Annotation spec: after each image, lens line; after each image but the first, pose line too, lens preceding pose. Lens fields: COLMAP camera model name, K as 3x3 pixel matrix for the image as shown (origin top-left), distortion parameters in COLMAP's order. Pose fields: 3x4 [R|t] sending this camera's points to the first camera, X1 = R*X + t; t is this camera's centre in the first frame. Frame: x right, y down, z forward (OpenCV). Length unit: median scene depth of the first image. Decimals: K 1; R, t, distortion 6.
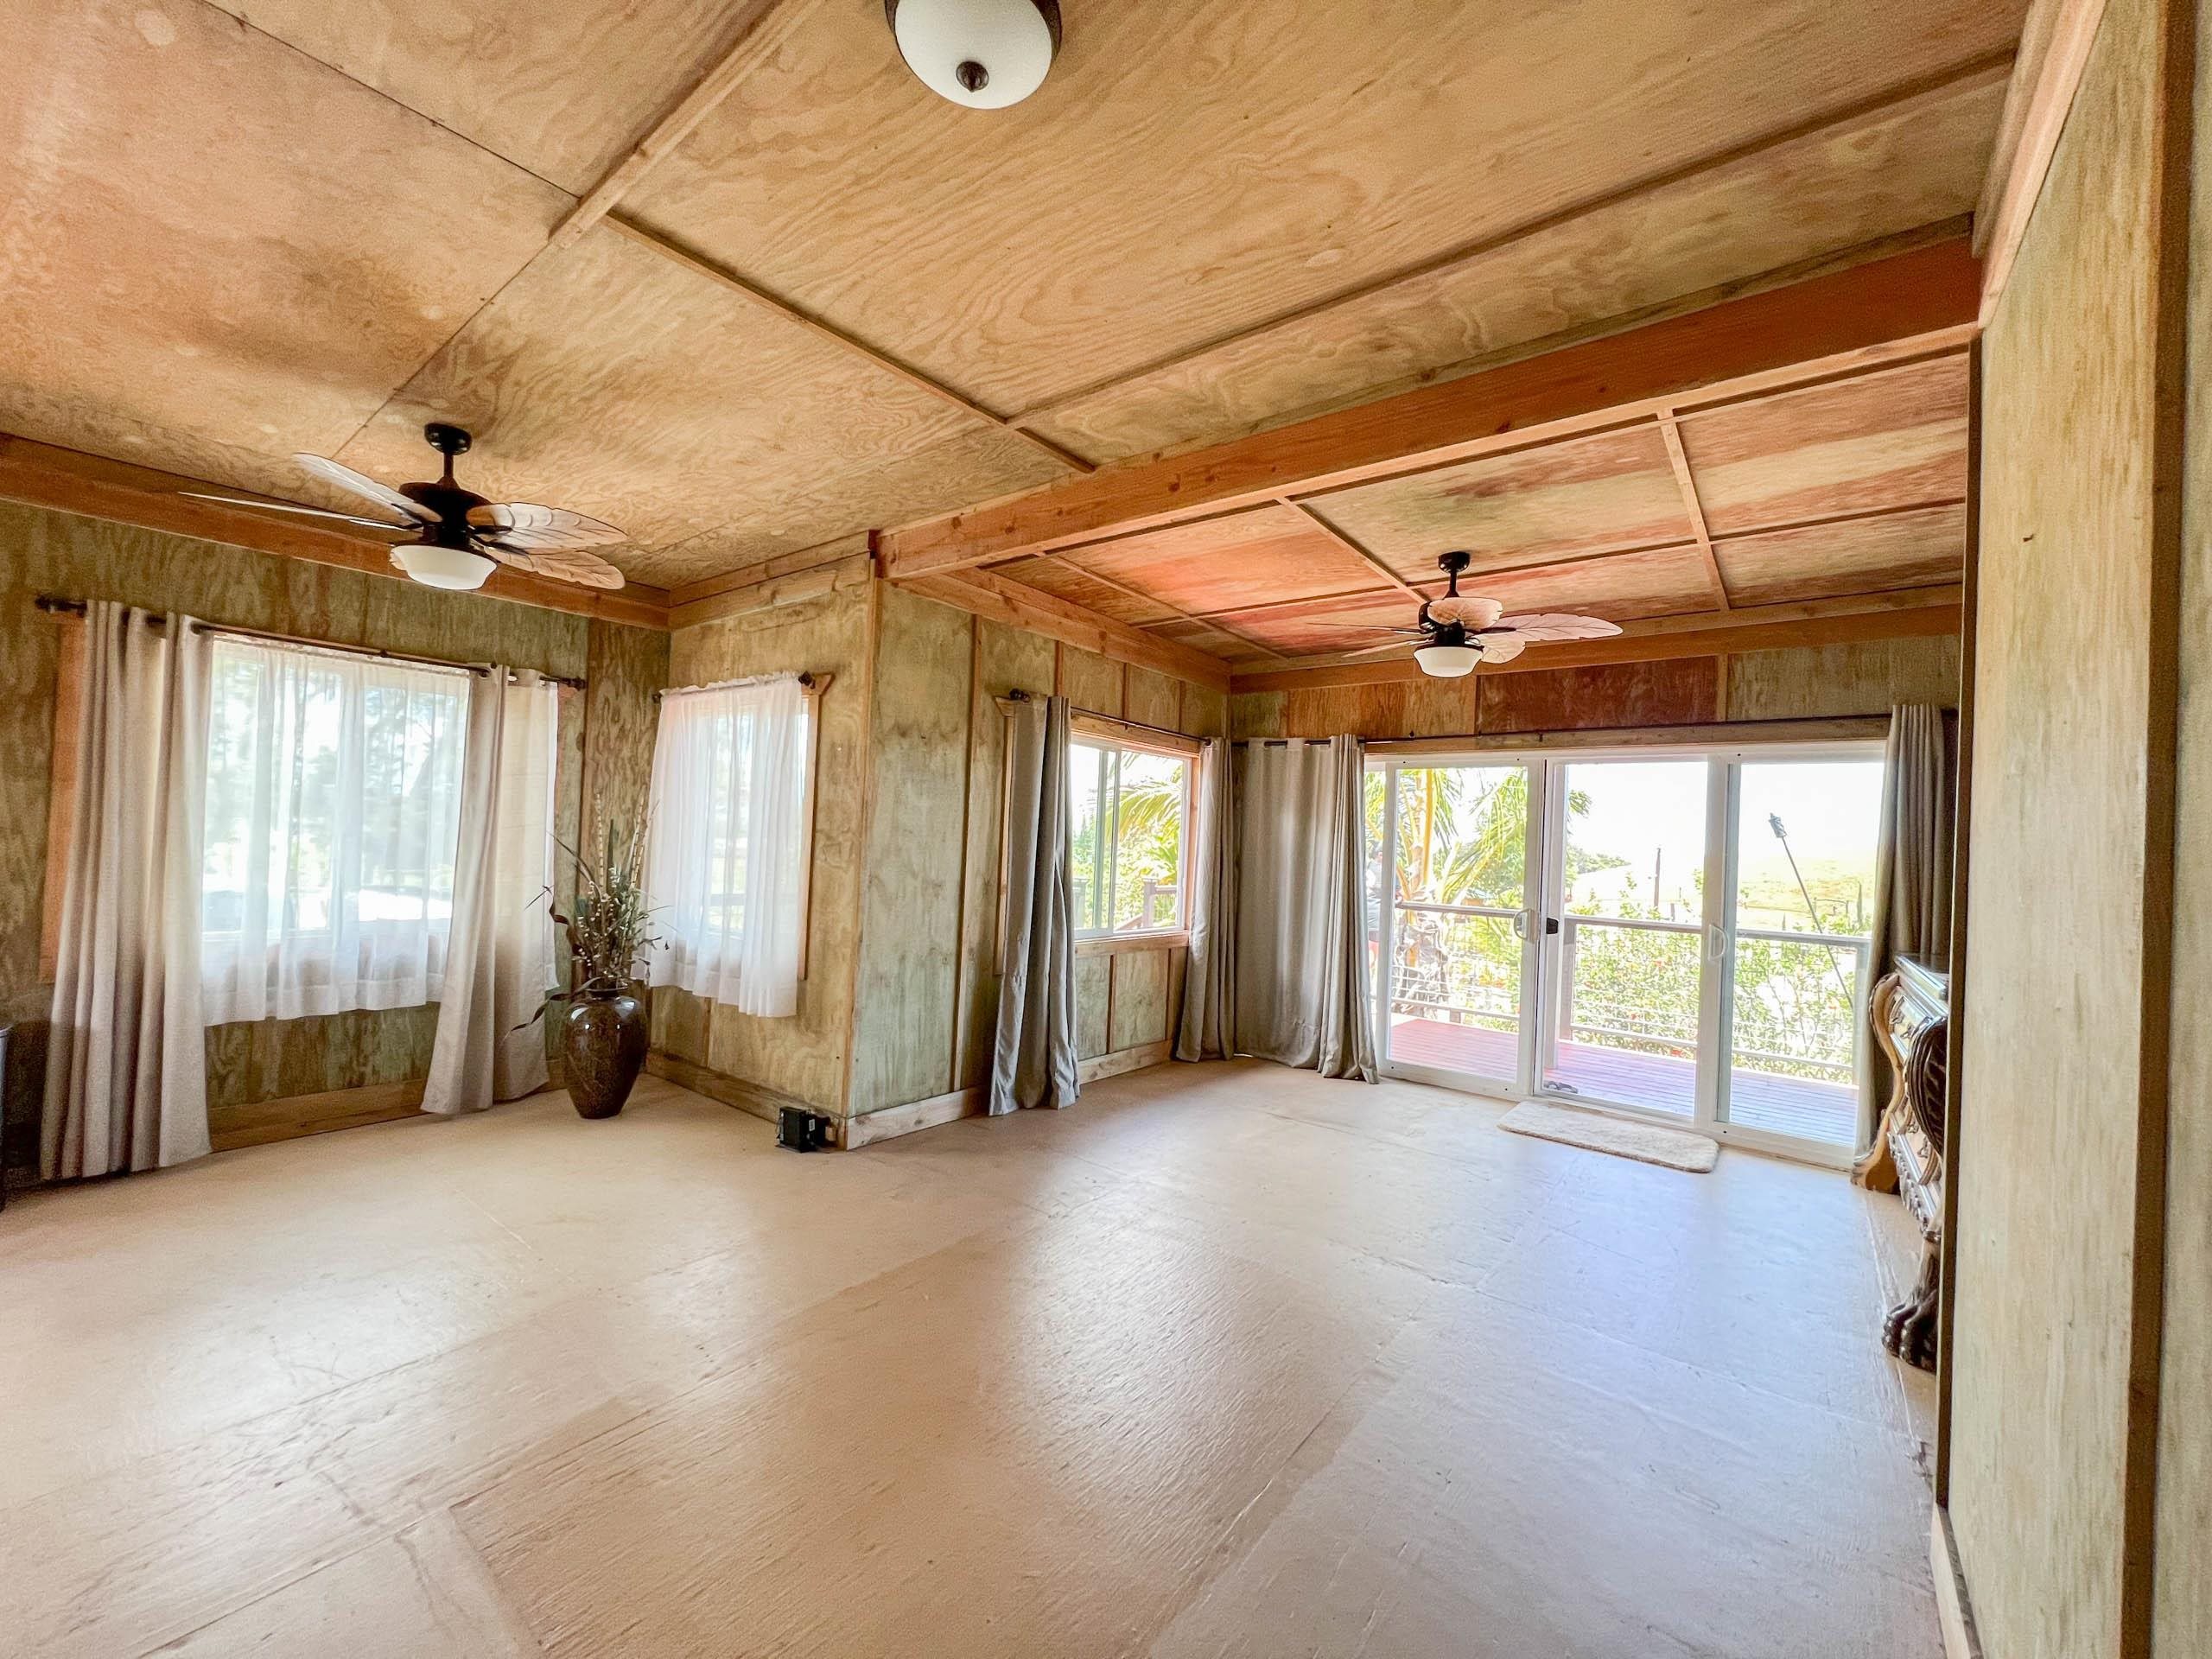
lens RADIAL K [[878.2, 0, 1114.2], [0, 878.2, 828.0], [0, 0, 1]] dist [0.001885, 0.000169]
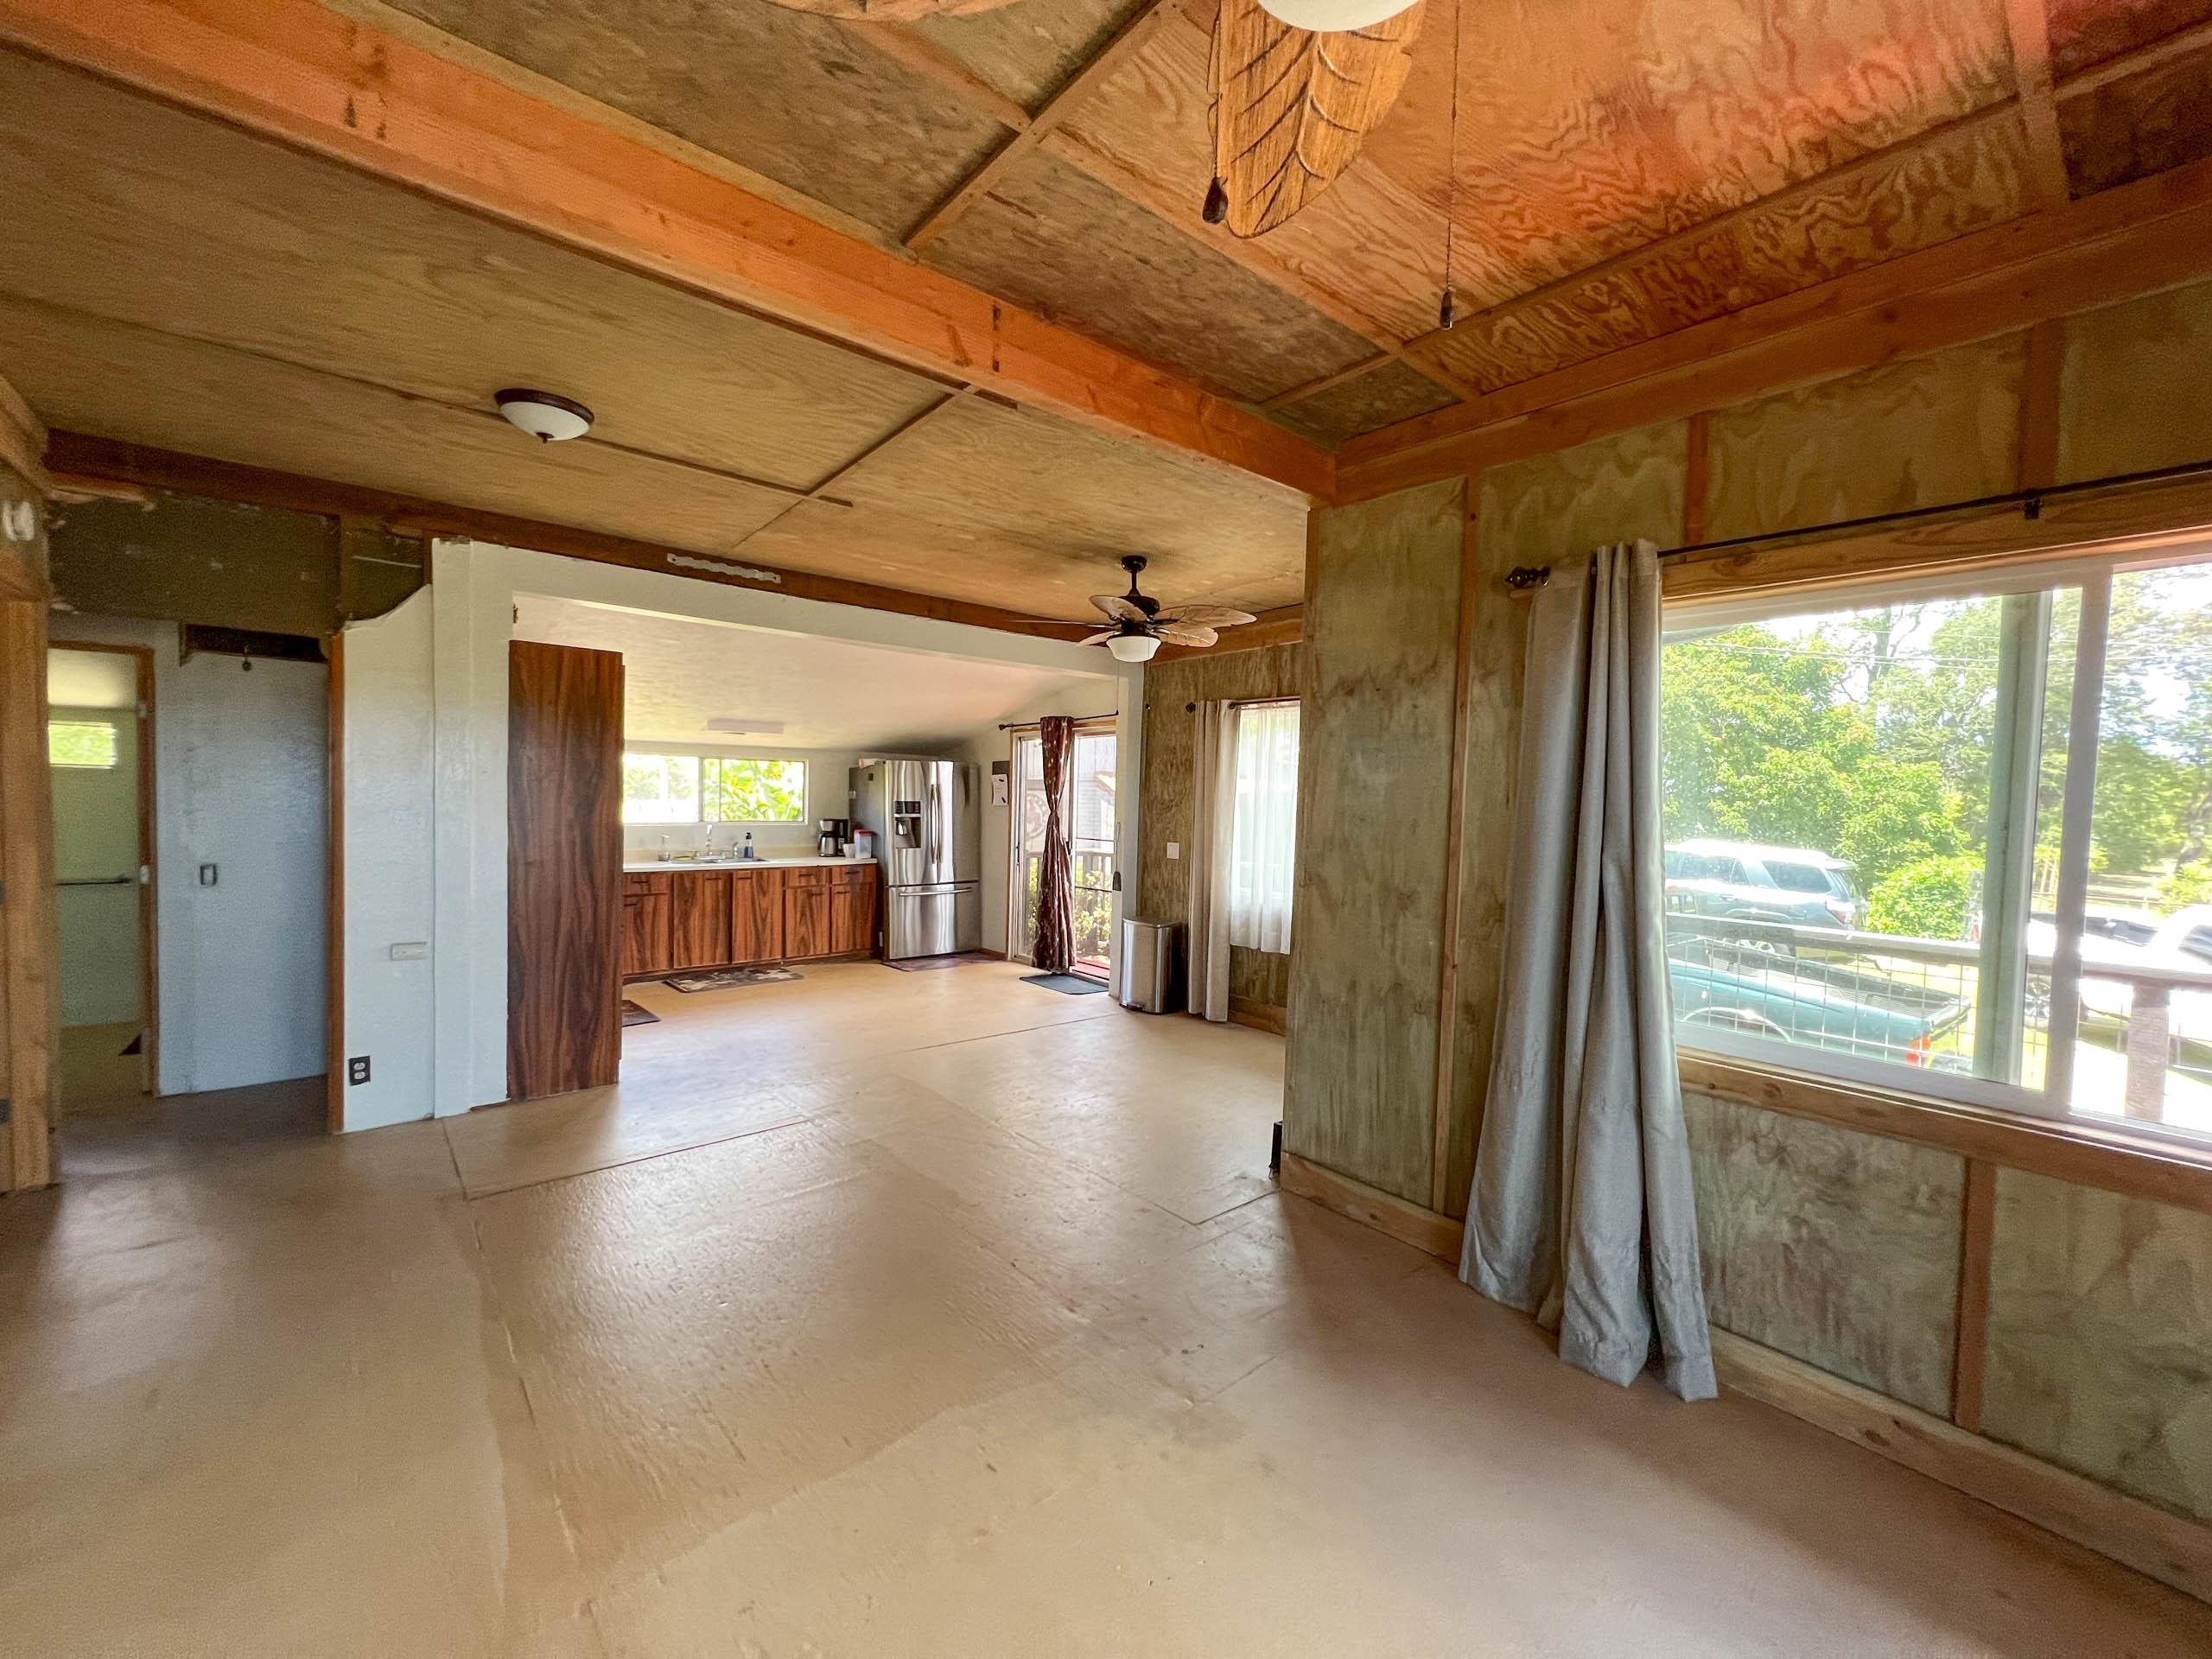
lens RADIAL K [[886.0, 0, 1102.3], [0, 886.0, 832.2], [0, 0, 1]] dist [-0.001327, 0.000110]
pose [[-0.206120, -0.009942, -0.978476, 0.545299], [-0.016895, 0.999835, -0.006600, 0.023980], [0.978381, 0.015171, -0.206255, 0.921746]]
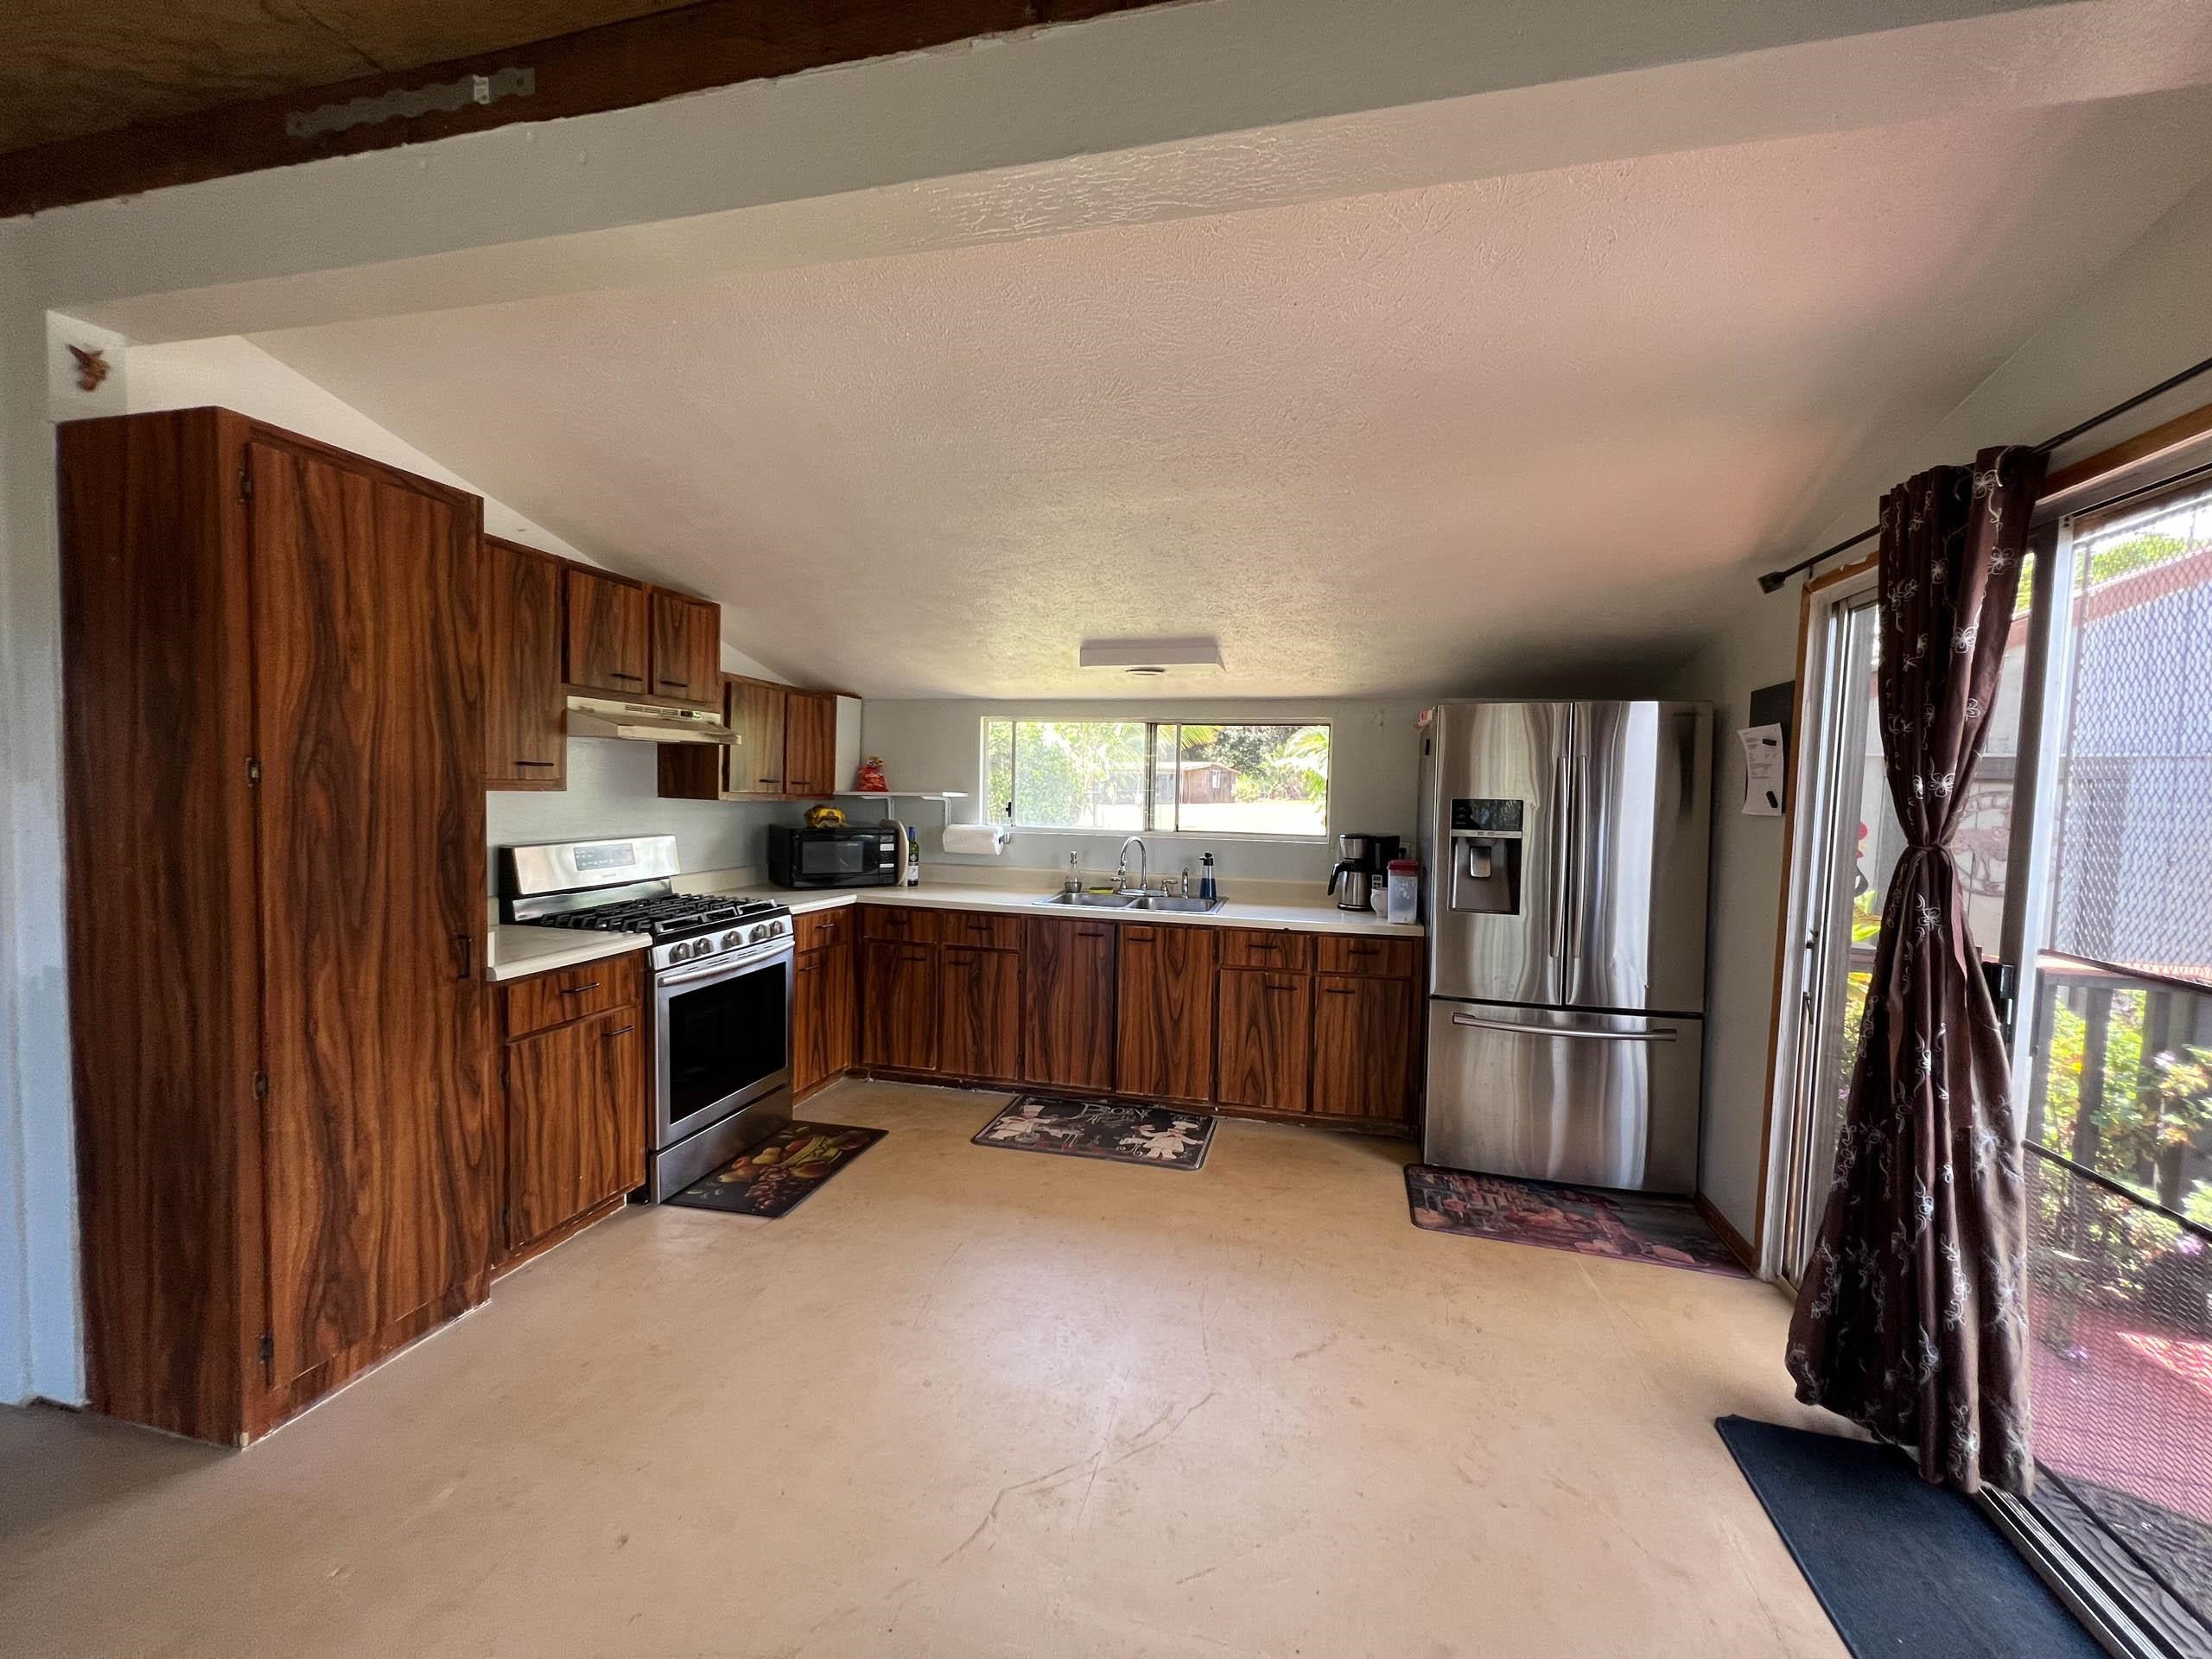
lens RADIAL K [[878.2, 0, 1114.2], [0, 878.2, 828.0], [0, 0, 1]] dist [0.001885, 0.000169]
pose [[-0.910751, -0.043549, -0.410654, -0.591946], [-0.057232, 0.998138, 0.021077, -0.020244], [0.408972, 0.042698, -0.911548, 0.705580]]
